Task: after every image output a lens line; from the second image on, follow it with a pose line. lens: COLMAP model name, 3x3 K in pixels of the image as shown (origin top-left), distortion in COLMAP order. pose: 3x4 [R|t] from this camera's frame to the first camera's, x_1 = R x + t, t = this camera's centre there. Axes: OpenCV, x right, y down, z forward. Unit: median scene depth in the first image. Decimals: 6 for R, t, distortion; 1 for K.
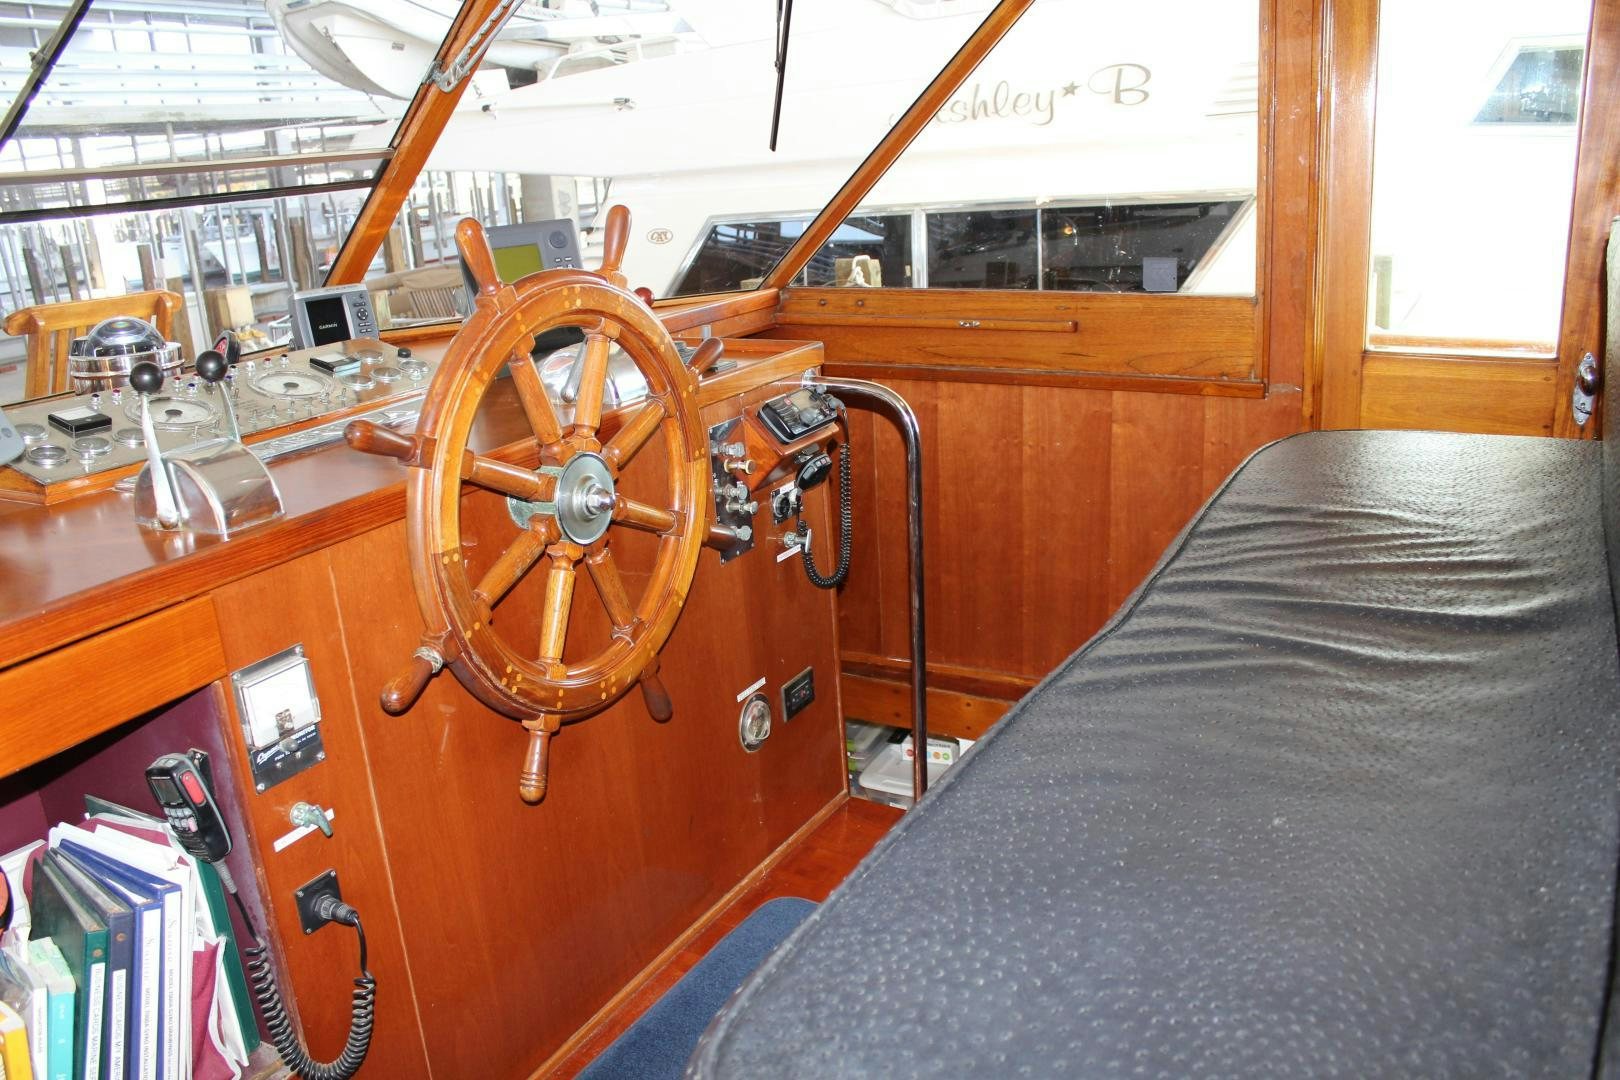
lens RADIAL K [[1294.3, 0, 810.0], [0, 1294.3, 540.0], [0, 0, 1]] dist [-0.089747, -0.000049]
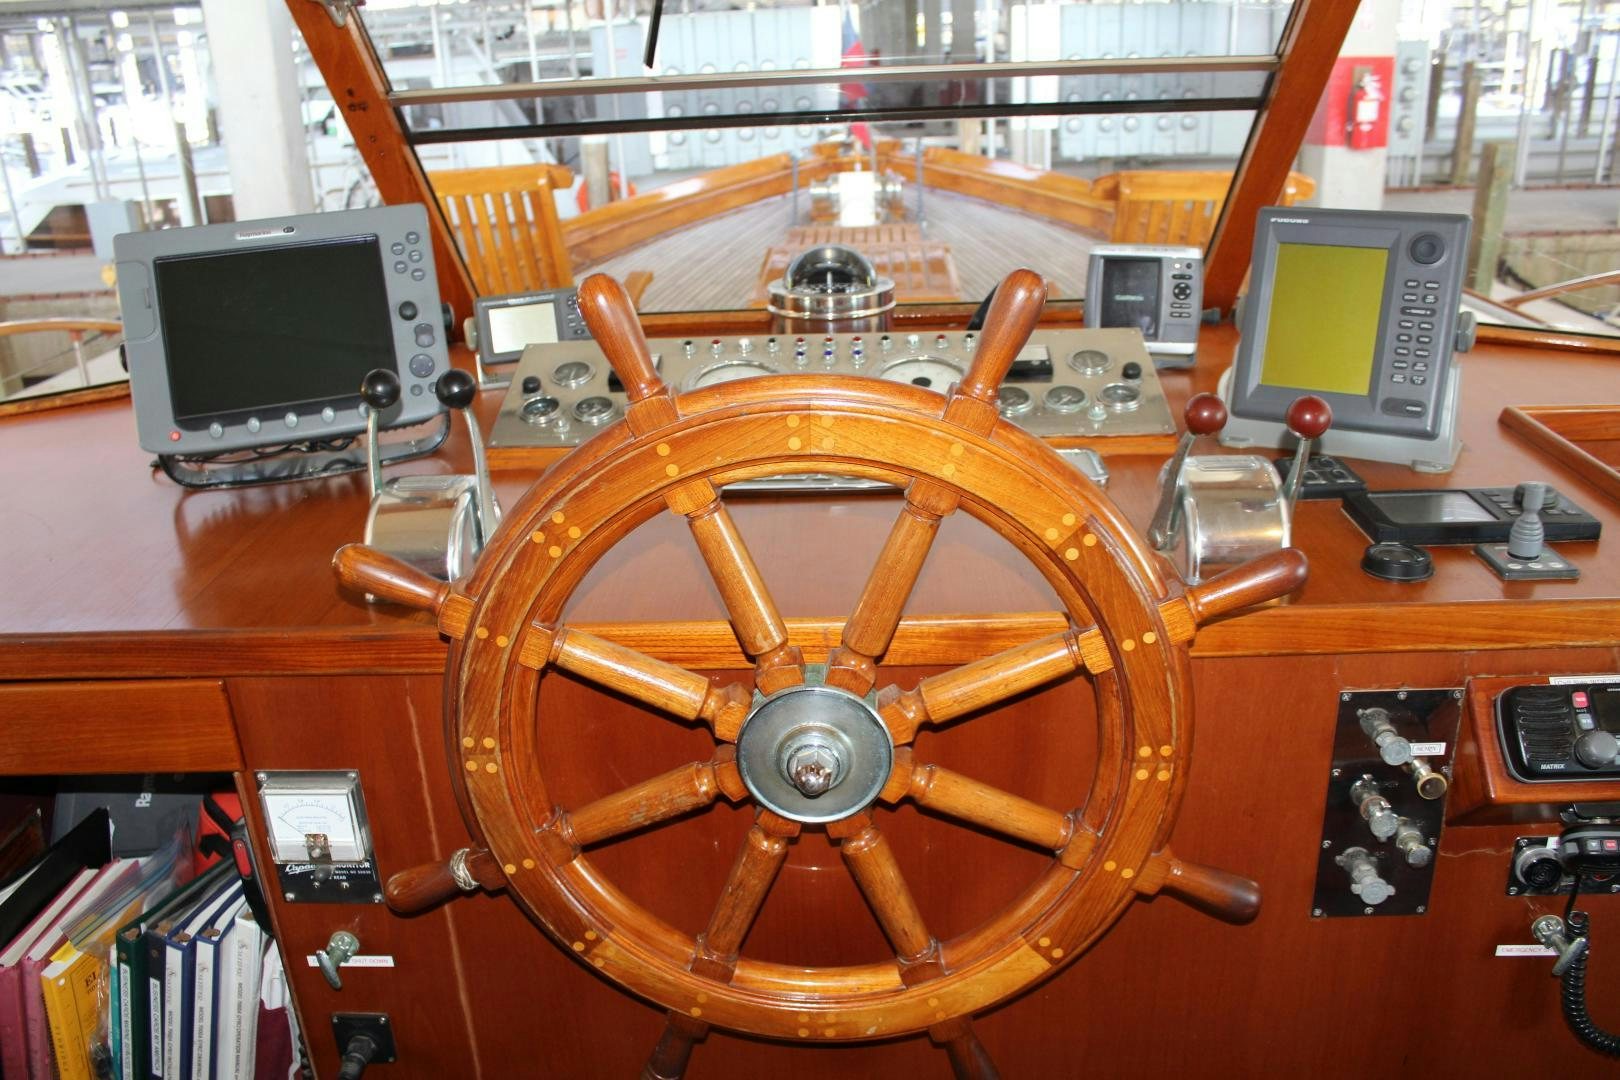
lens RADIAL K [[1294.3, 0, 810.0], [0, 1294.3, 540.0], [0, 0, 1]] dist [-0.089747, -0.000049]
pose [[0.455992, 0.367445, -0.810589, 0.284321], [-0.249514, 0.927046, 0.279873, -0.305842], [0.854291, 0.074634, 0.514409, 0.730894]]
